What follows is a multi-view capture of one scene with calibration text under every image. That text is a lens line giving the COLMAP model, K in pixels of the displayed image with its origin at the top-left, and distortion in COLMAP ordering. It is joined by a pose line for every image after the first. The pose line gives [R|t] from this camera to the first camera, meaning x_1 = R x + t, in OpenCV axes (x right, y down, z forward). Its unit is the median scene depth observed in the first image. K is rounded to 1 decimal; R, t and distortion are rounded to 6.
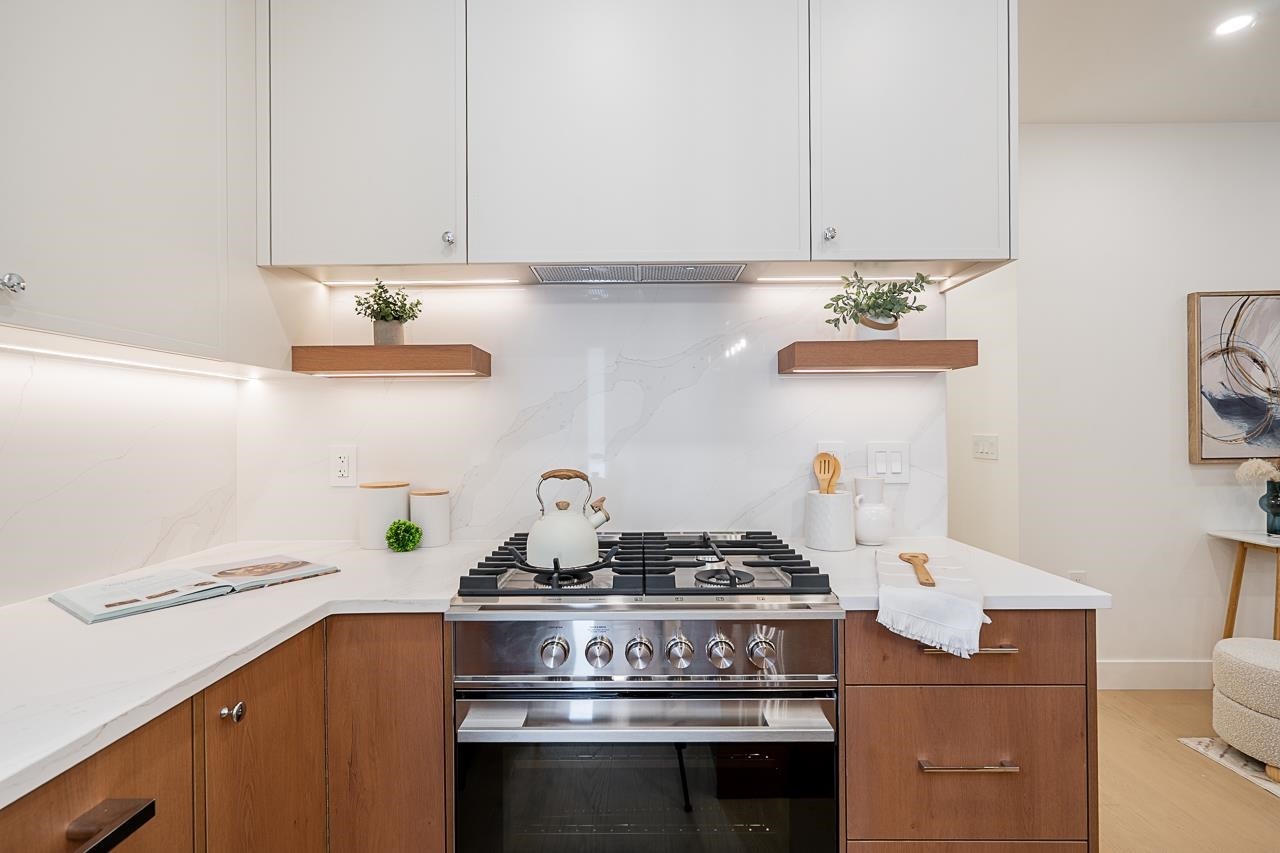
lens RADIAL K [[579.5, 0, 634.7], [0, 579.5, 432.0], [0, 0, 1]] dist [-0.000485, 0.000252]
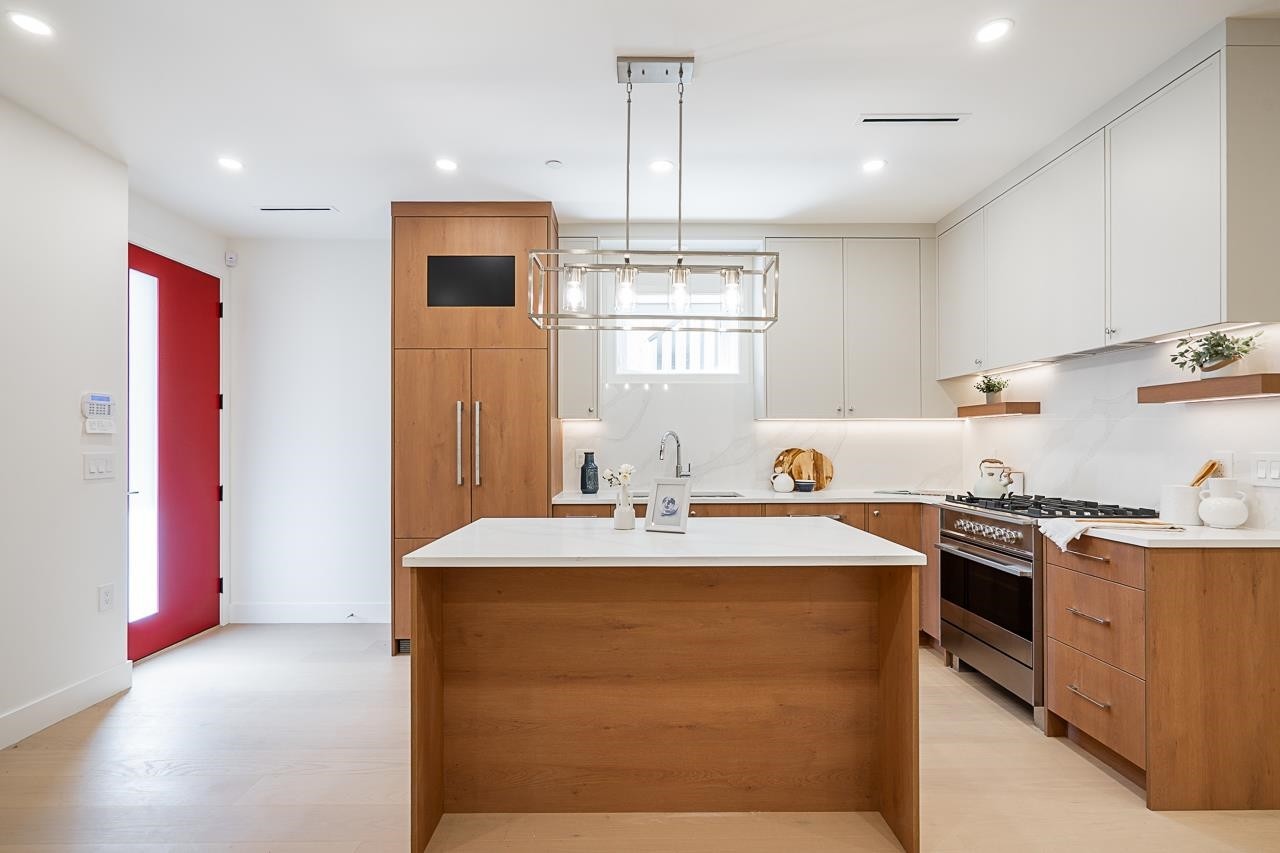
lens RADIAL K [[579.9, 0, 636.3], [0, 579.9, 441.9], [0, 0, 1]] dist [-0.001954, 0.000083]
pose [[0.020344, 0.002412, -0.999790, 1.761038], [-0.002534, 0.999994, 0.002361, -0.005214], [0.999790, 0.002486, 0.020350, -0.394534]]
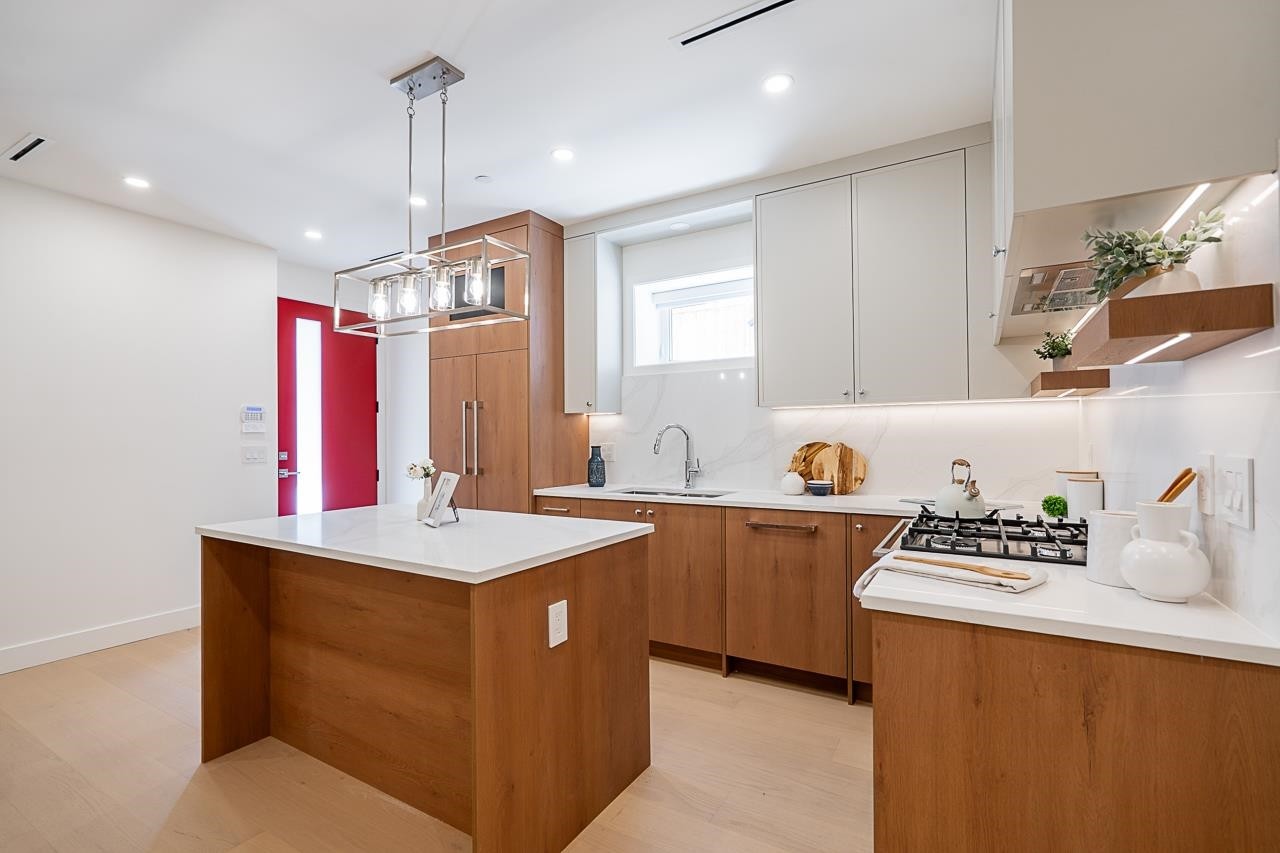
lens RADIAL K [[580.2, 0, 635.4], [0, 580.2, 431.0], [0, 0, 1]] dist [-0.003045, 0.000592]
pose [[-0.506047, 0.001514, -0.862505, 1.365627], [0.006557, 0.999976, -0.002092, -0.012469], [0.862481, -0.006714, -0.506045, 0.827968]]
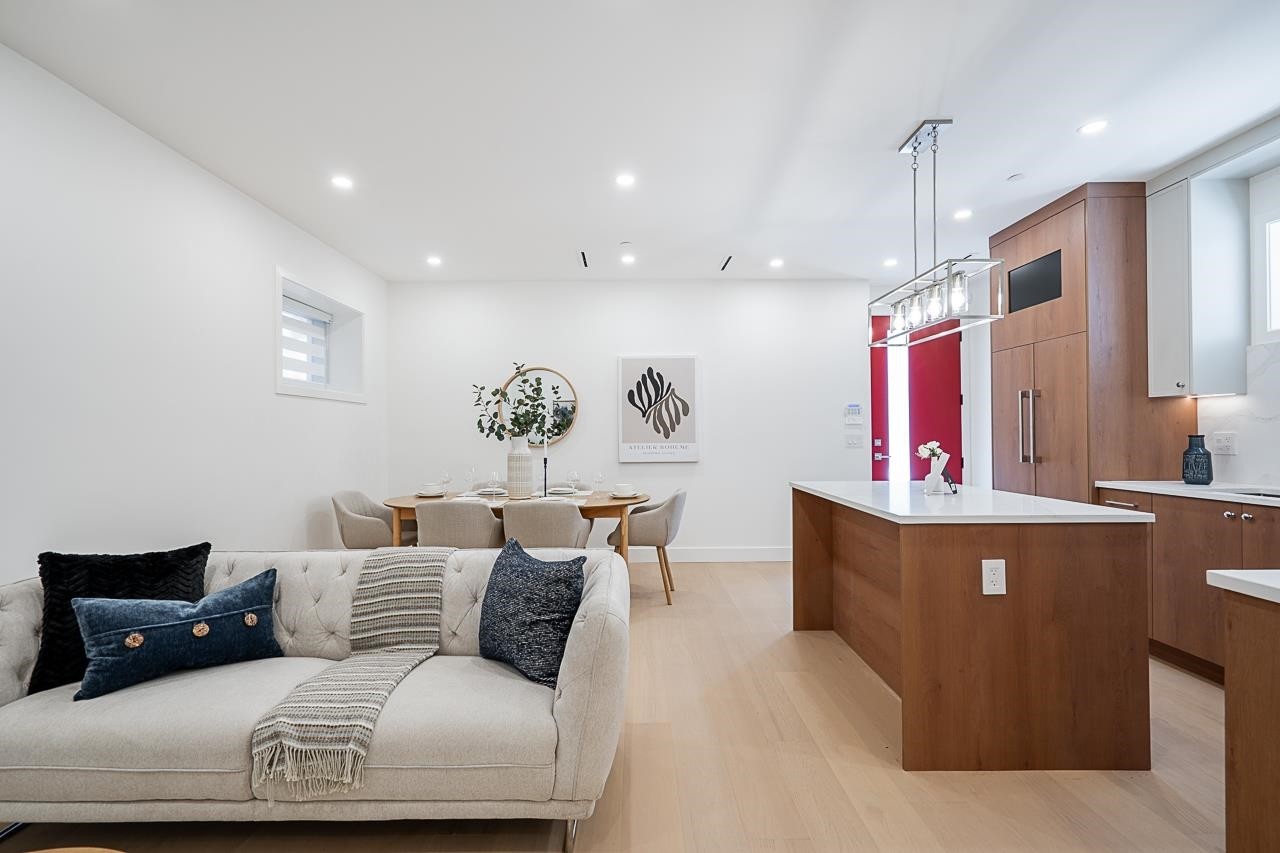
lens RADIAL K [[579.5, 0, 634.7], [0, 579.5, 432.0], [0, 0, 1]] dist [-0.000485, 0.000252]
pose [[-0.999869, 0.011960, -0.010885, 1.313821], [0.011966, 0.999928, -0.000533, 0.011945], [0.010878, -0.000663, -0.999941, 1.433197]]
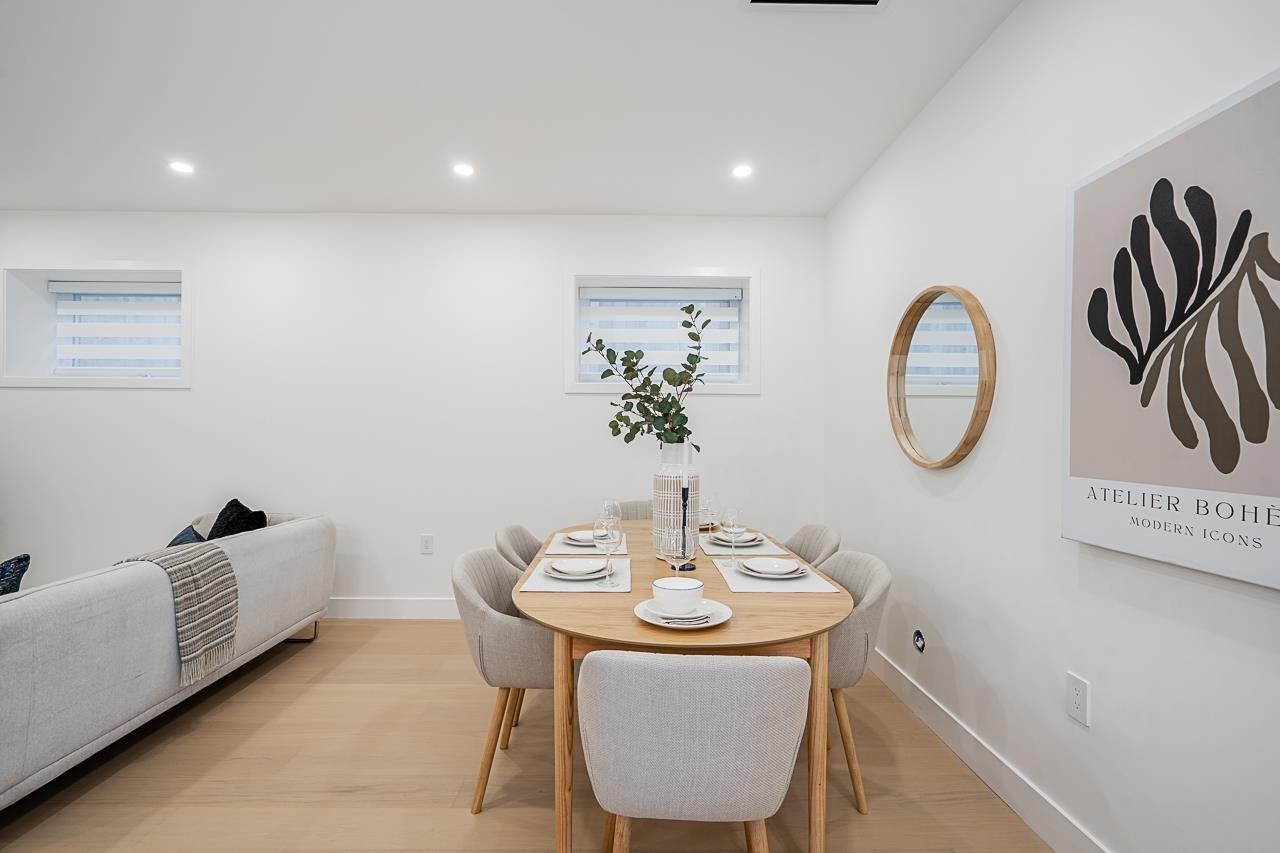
lens RADIAL K [[580.2, 0, 635.4], [0, 580.2, 431.0], [0, 0, 1]] dist [-0.003045, 0.000592]
pose [[-0.015808, 0.006787, 0.999852, 0.355622], [-0.001029, 0.999976, -0.006804, 0.004308], [-0.999875, -0.001137, -0.015800, -1.169777]]
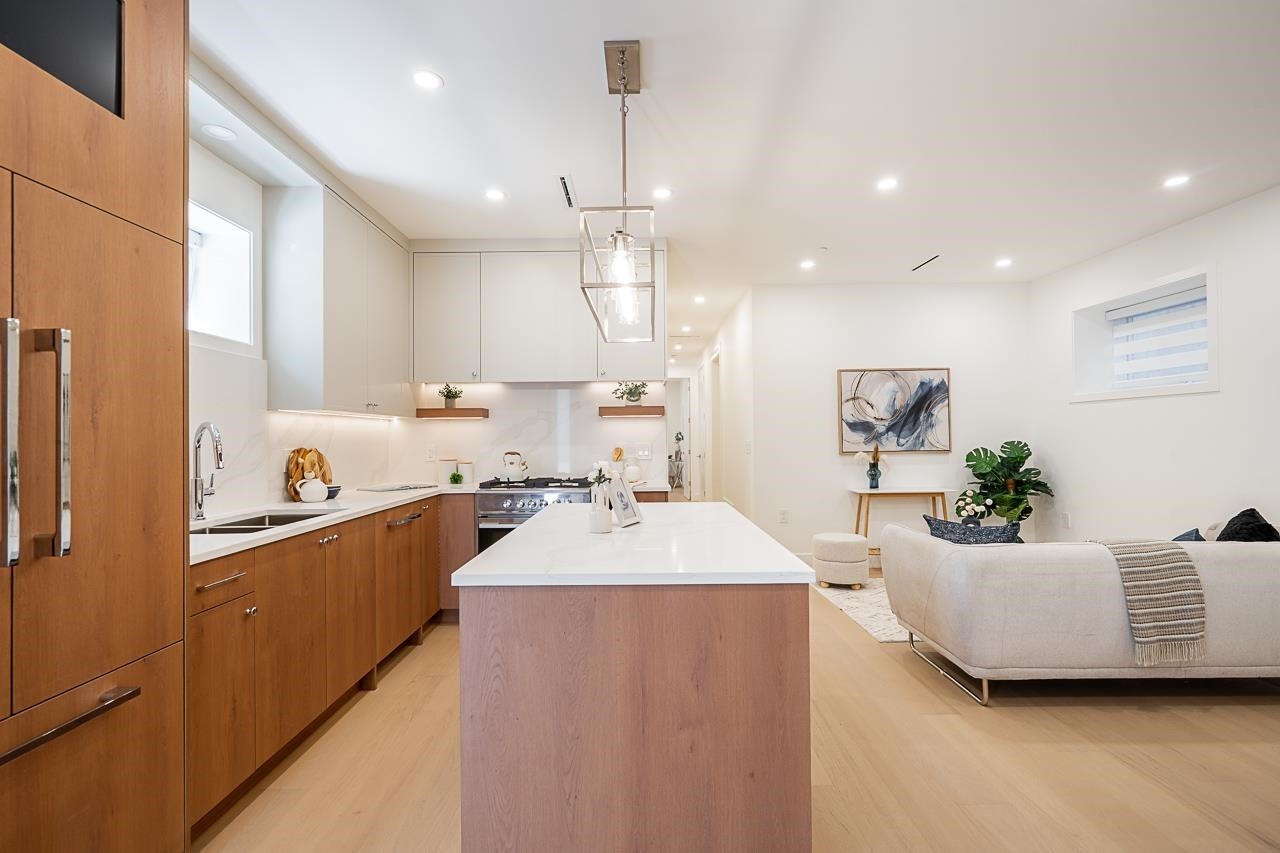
lens RADIAL K [[580.2, 0, 635.4], [0, 580.2, 431.0], [0, 0, 1]] dist [-0.003045, 0.000592]
pose [[0.999969, -0.002855, 0.007282, 0.414232], [0.002972, 0.999867, -0.016014, 0.004456], [-0.007236, 0.016035, 0.999845, -1.699887]]
